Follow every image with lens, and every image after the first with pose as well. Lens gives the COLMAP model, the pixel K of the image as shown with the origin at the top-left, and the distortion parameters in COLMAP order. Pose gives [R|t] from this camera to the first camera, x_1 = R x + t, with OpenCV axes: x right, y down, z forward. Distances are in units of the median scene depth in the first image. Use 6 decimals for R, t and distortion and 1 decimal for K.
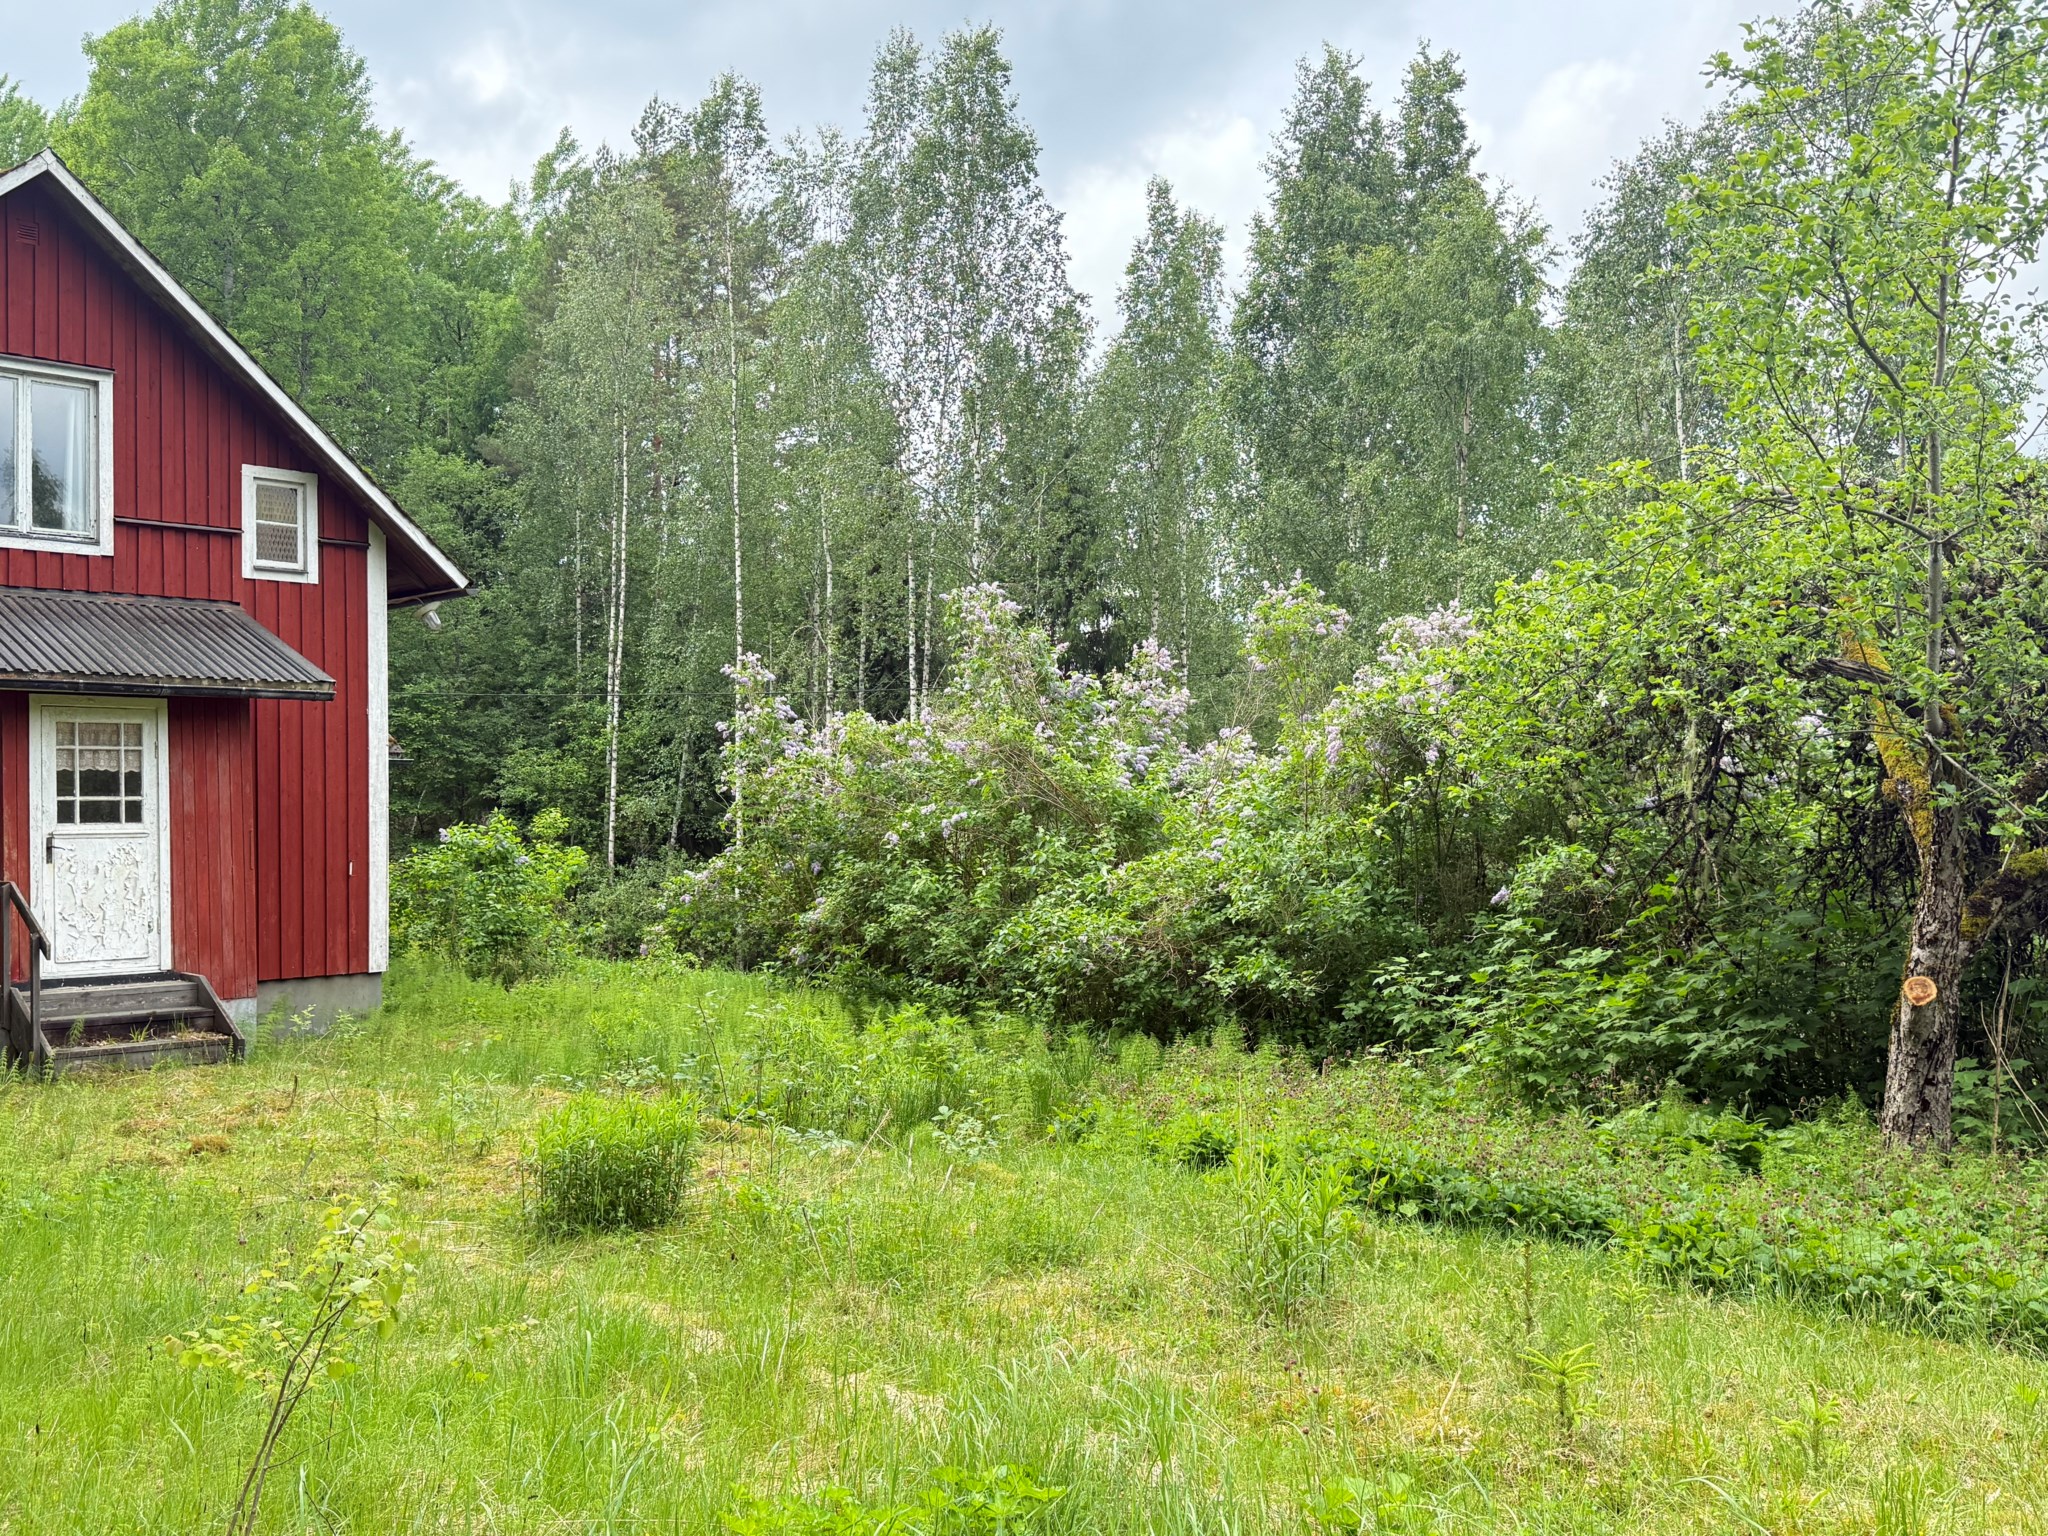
lens RADIAL K [[1853.6, 0, 1075.9], [0, 1853.6, 764.1], [0, 0, 1]] dist [0.114262, -0.248358]
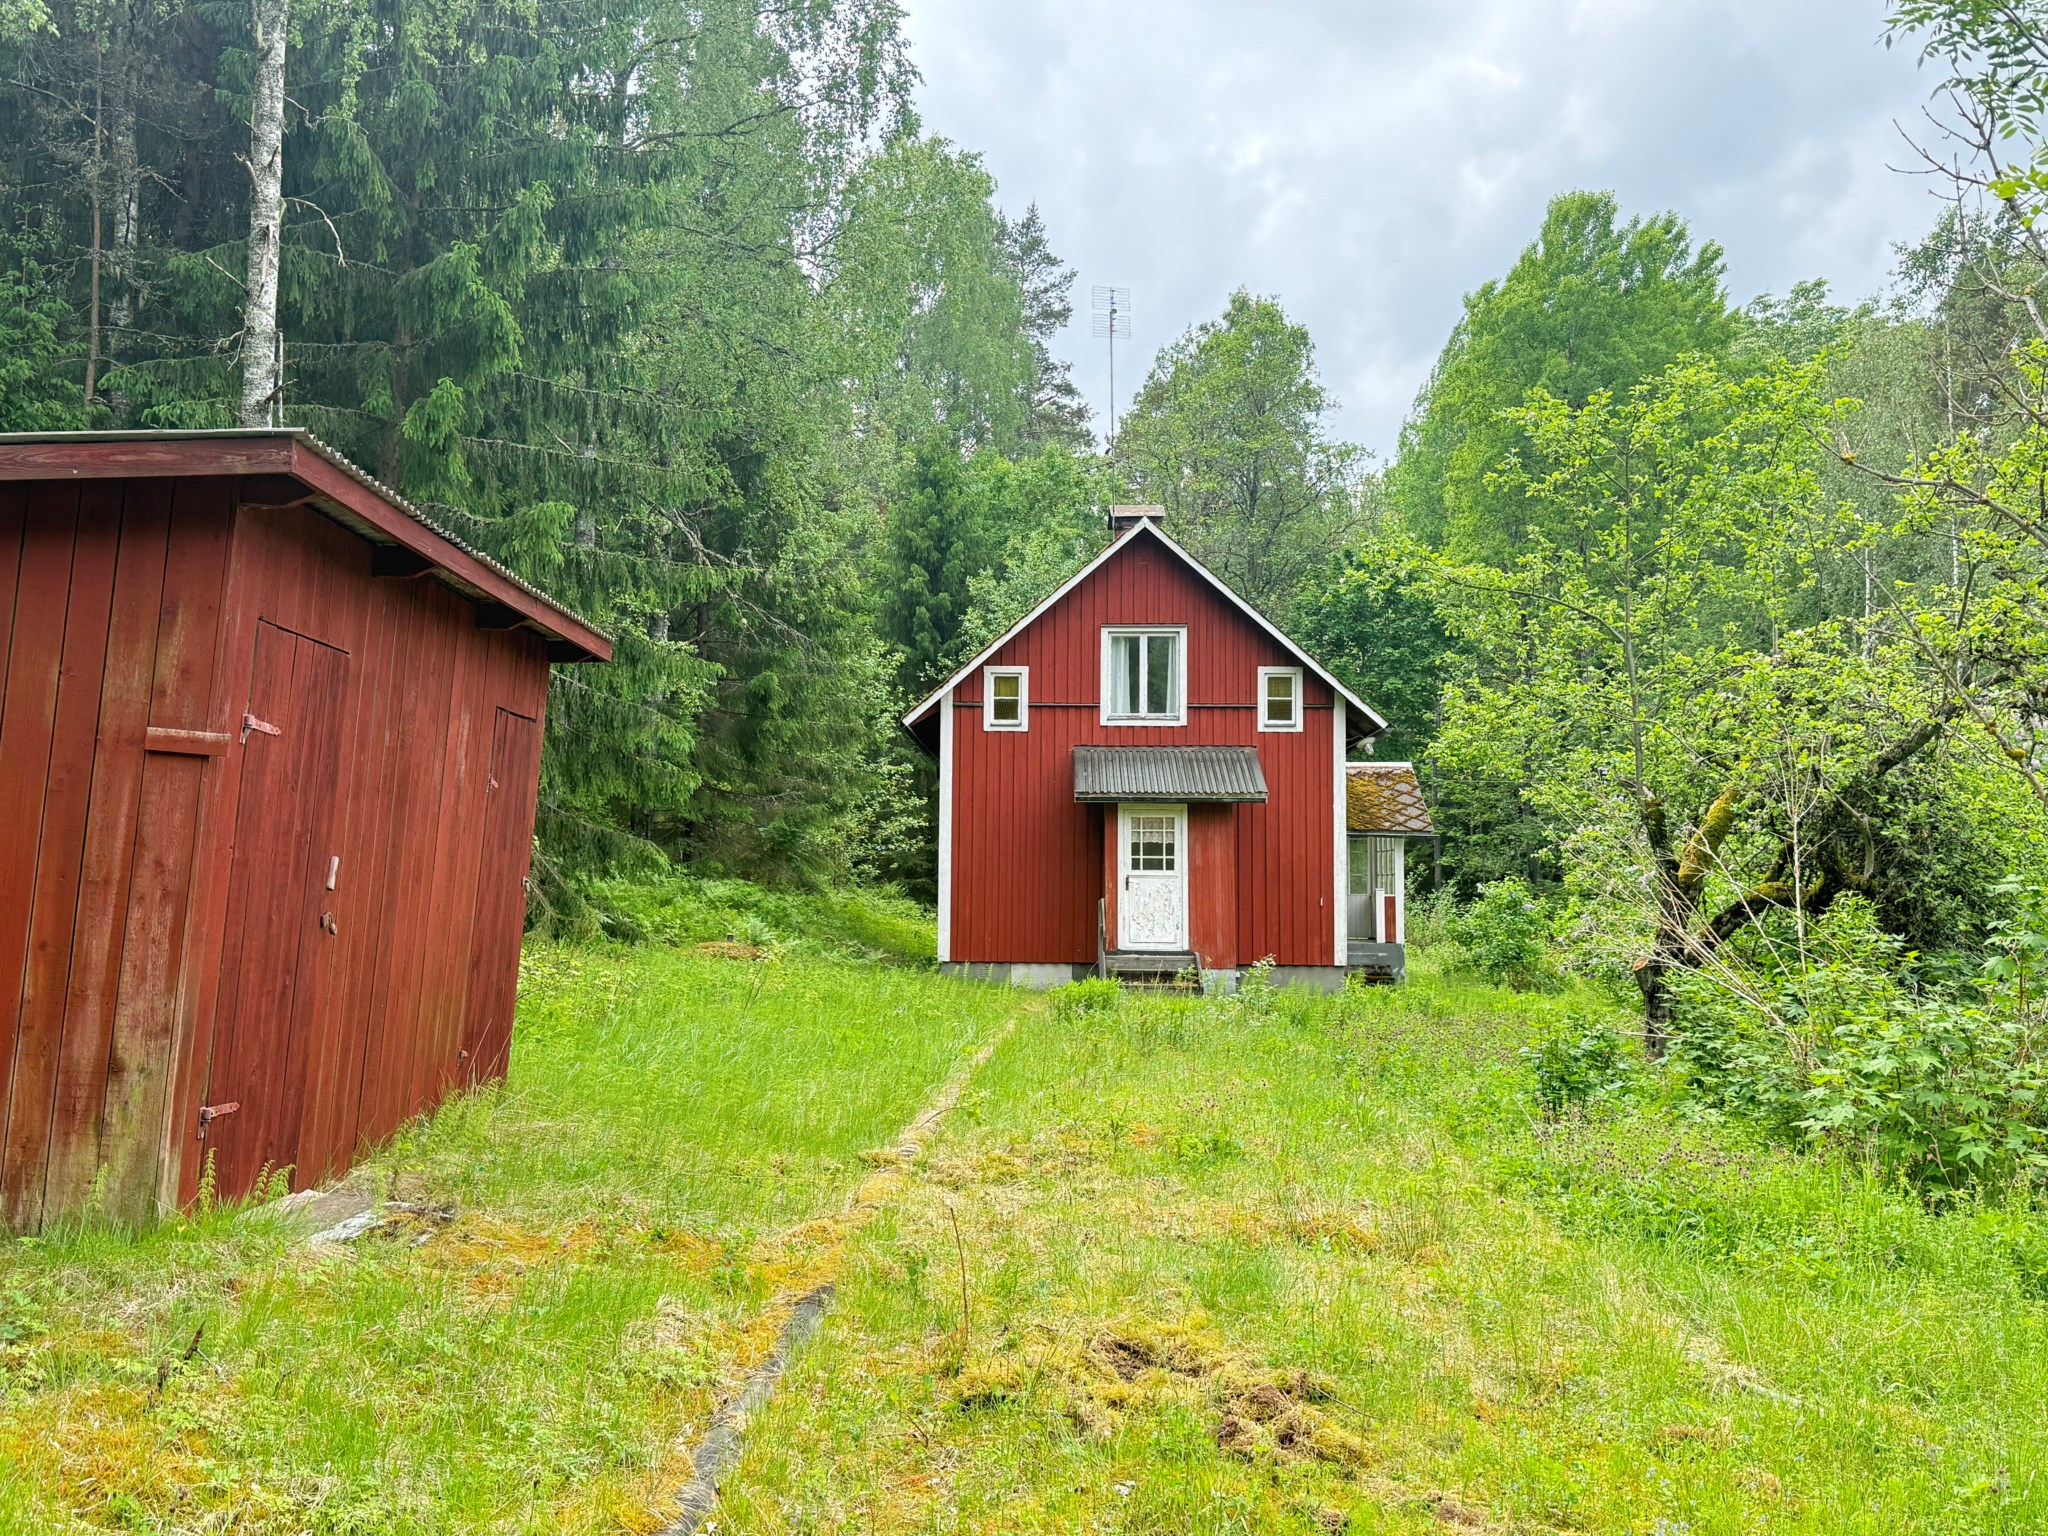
lens RADIAL K [[1860.4, 0, 991.7], [0, 1860.4, 765.9], [0, 0, 1]] dist [0.131559, -0.257958]
pose [[0.638725, -0.036068, -0.768589, 0.619666], [0.004538, 0.999060, -0.043113, 0.004865], [0.769421, 0.024049, 0.638289, -0.248990]]
